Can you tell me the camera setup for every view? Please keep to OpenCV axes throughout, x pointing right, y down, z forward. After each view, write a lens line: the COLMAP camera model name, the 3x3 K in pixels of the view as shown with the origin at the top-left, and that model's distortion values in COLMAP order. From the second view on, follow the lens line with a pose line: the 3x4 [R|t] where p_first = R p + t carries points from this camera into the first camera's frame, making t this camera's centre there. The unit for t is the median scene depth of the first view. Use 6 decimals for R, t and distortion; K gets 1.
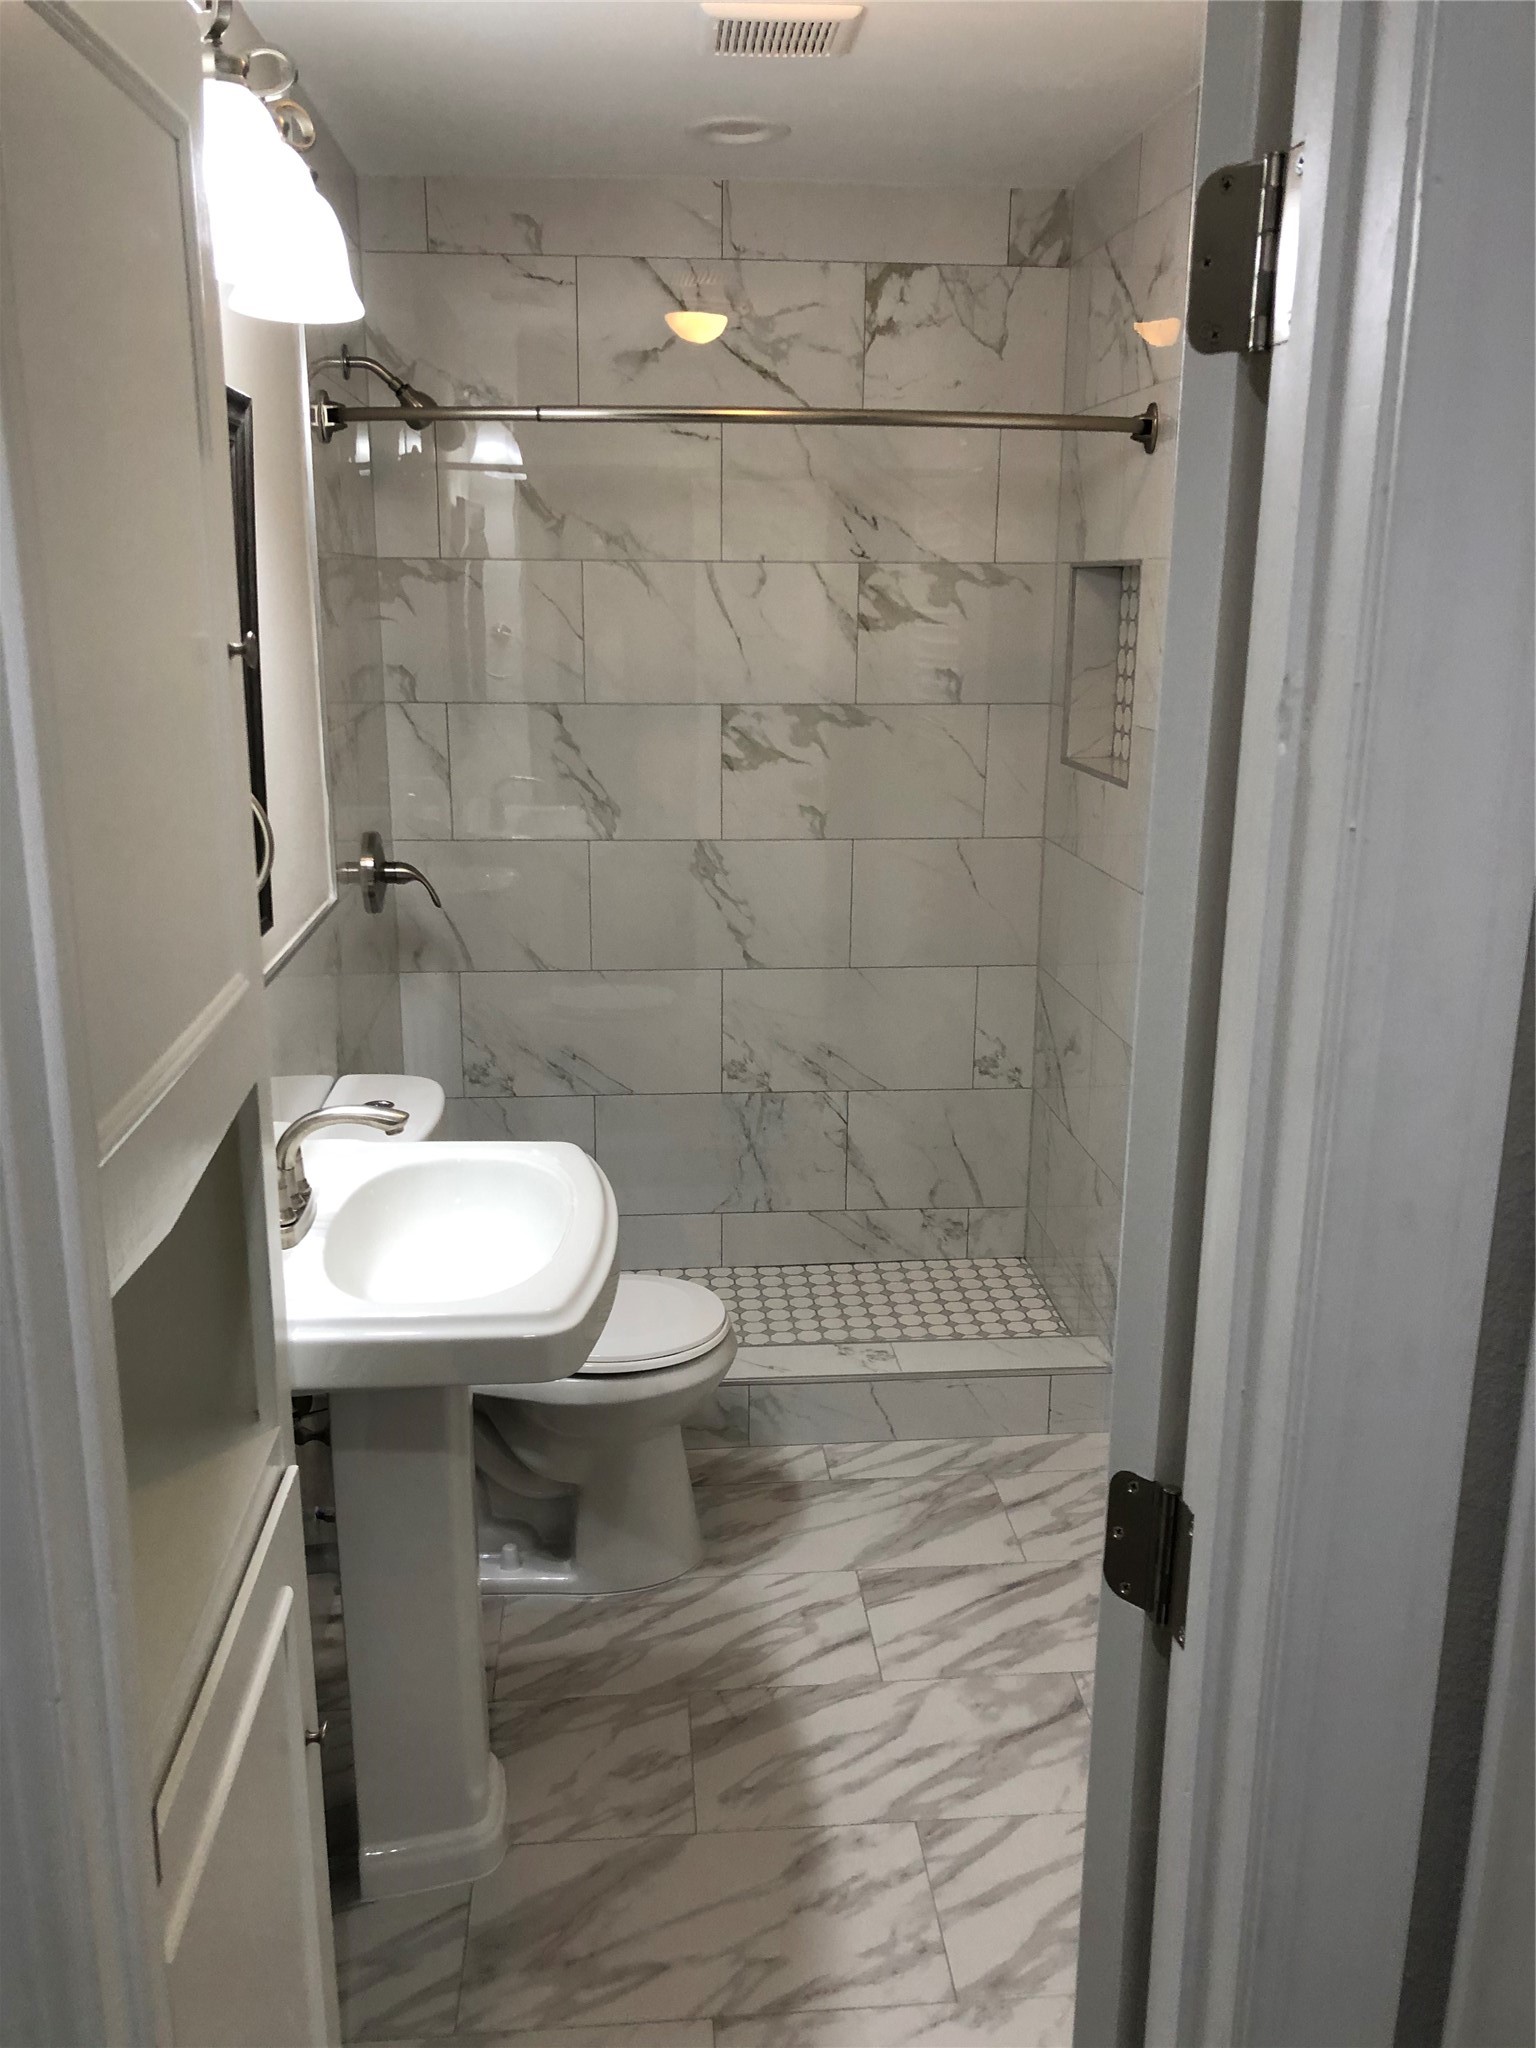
lens RADIAL K [[1625.5, 0, 758.5], [0, 1625.5, 1031.6], [0, 0, 1]] dist [0.012789, -0.072857]
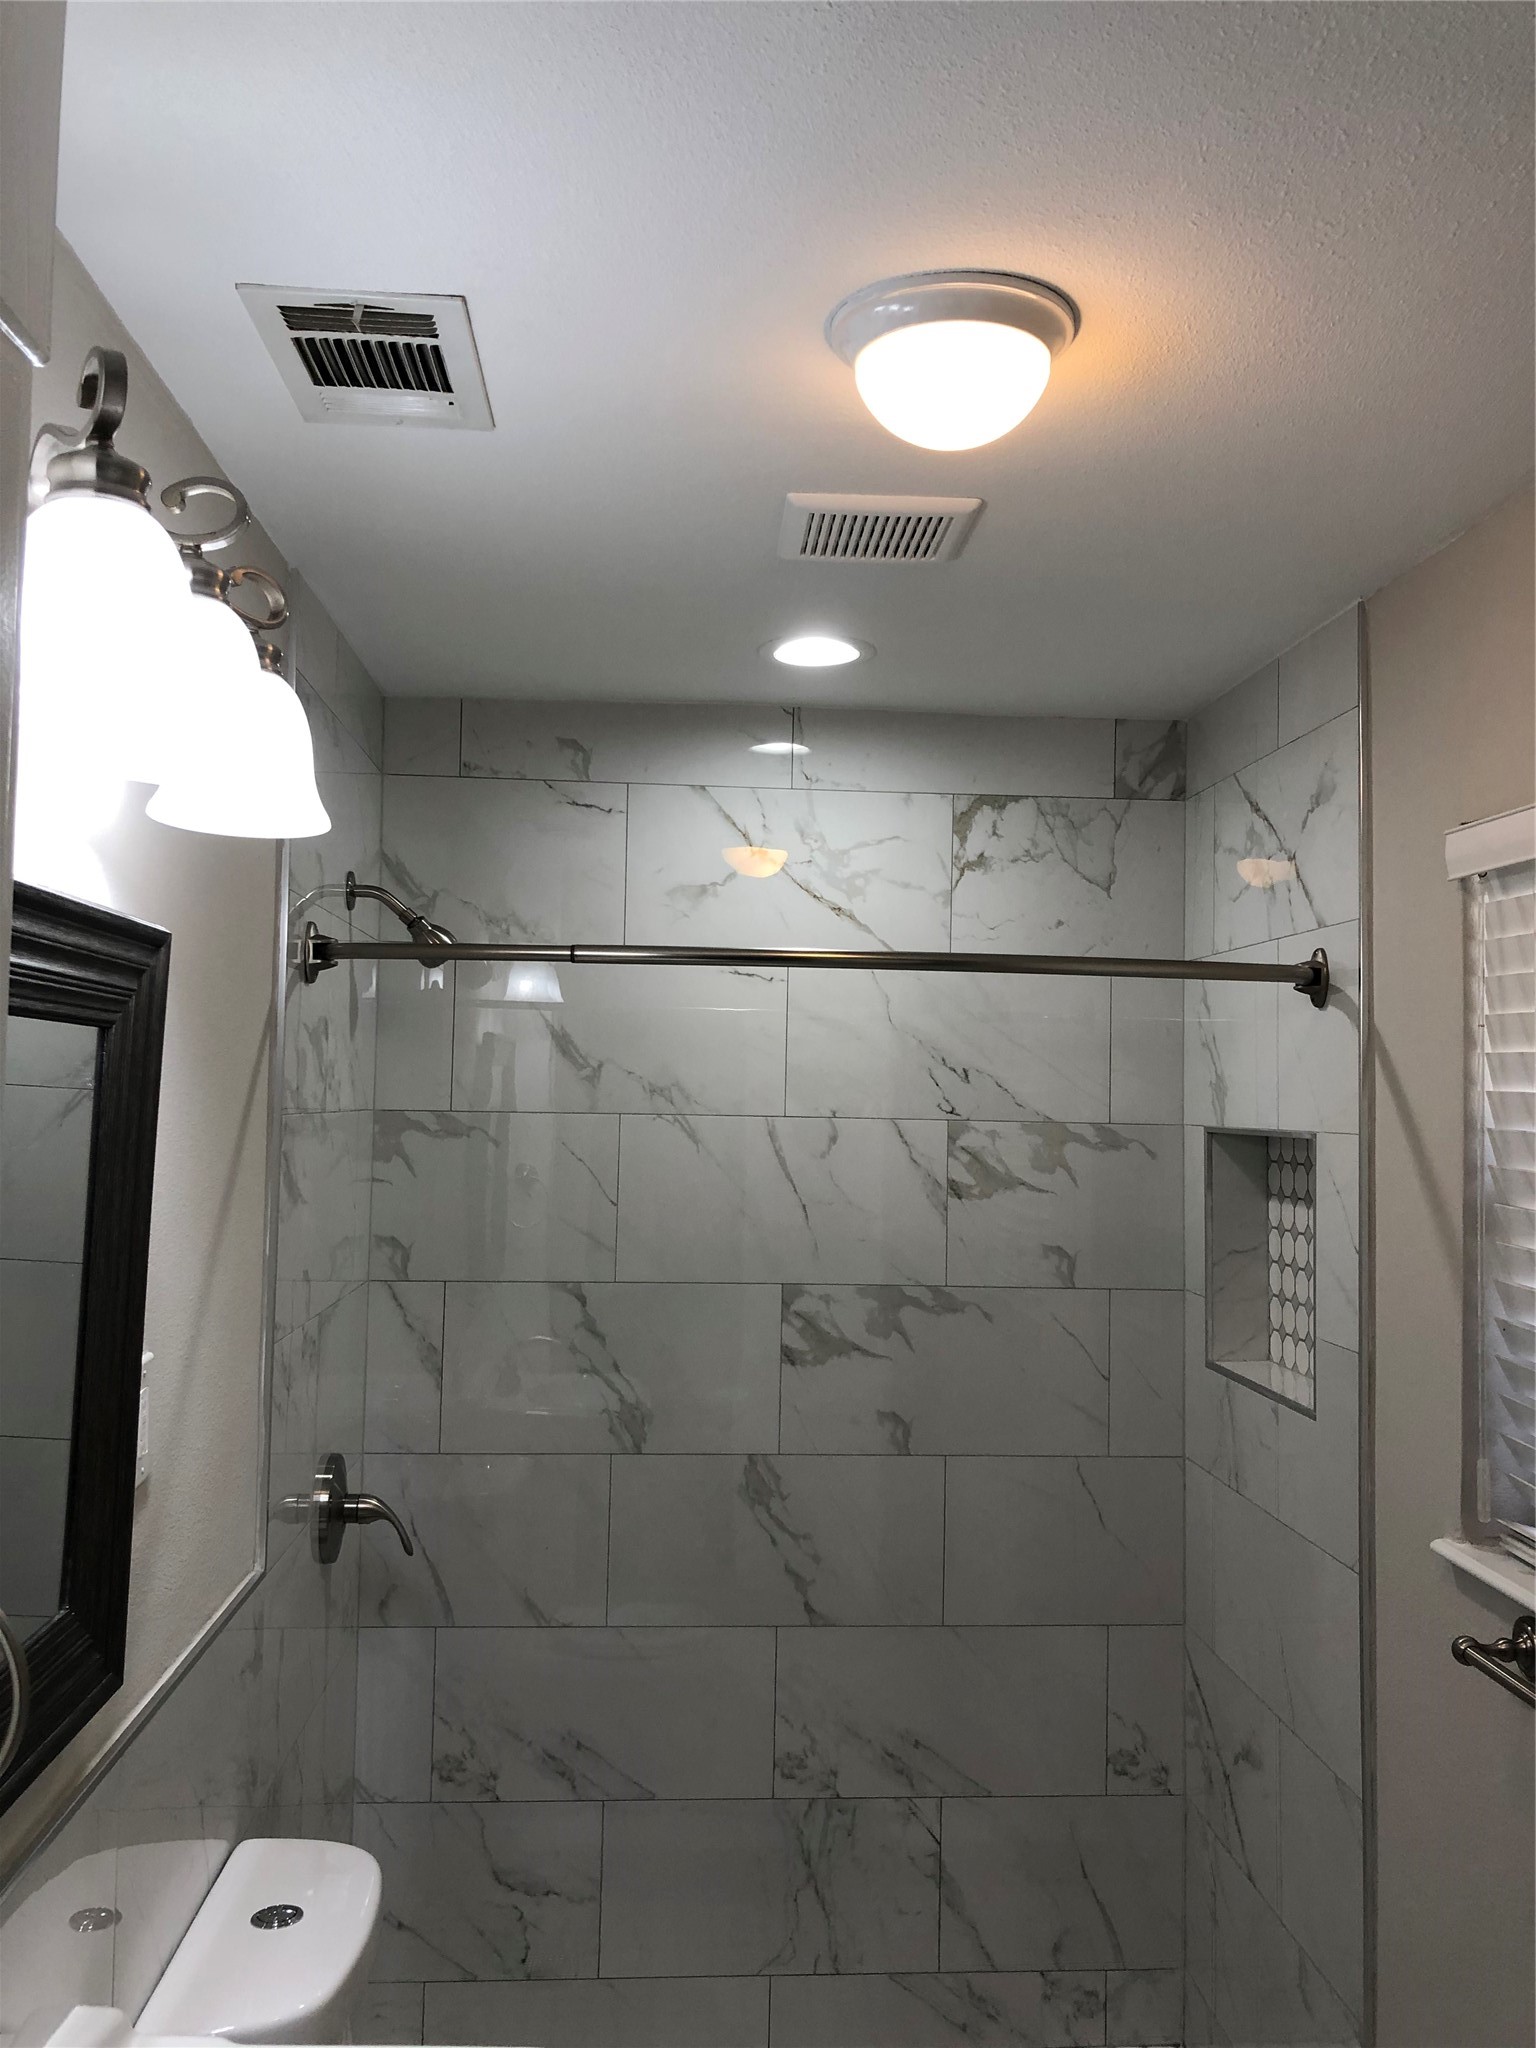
lens RADIAL K [[1656.4, 0, 773.0], [0, 1656.4, 1010.0], [0, 0, 1]] dist [0.011960, 0.002528]
pose [[0.999813, 0.012286, -0.014925, -0.016921], [-0.016381, 0.948413, -0.316613, -0.069903], [0.010265, 0.316798, 0.948437, 0.168590]]
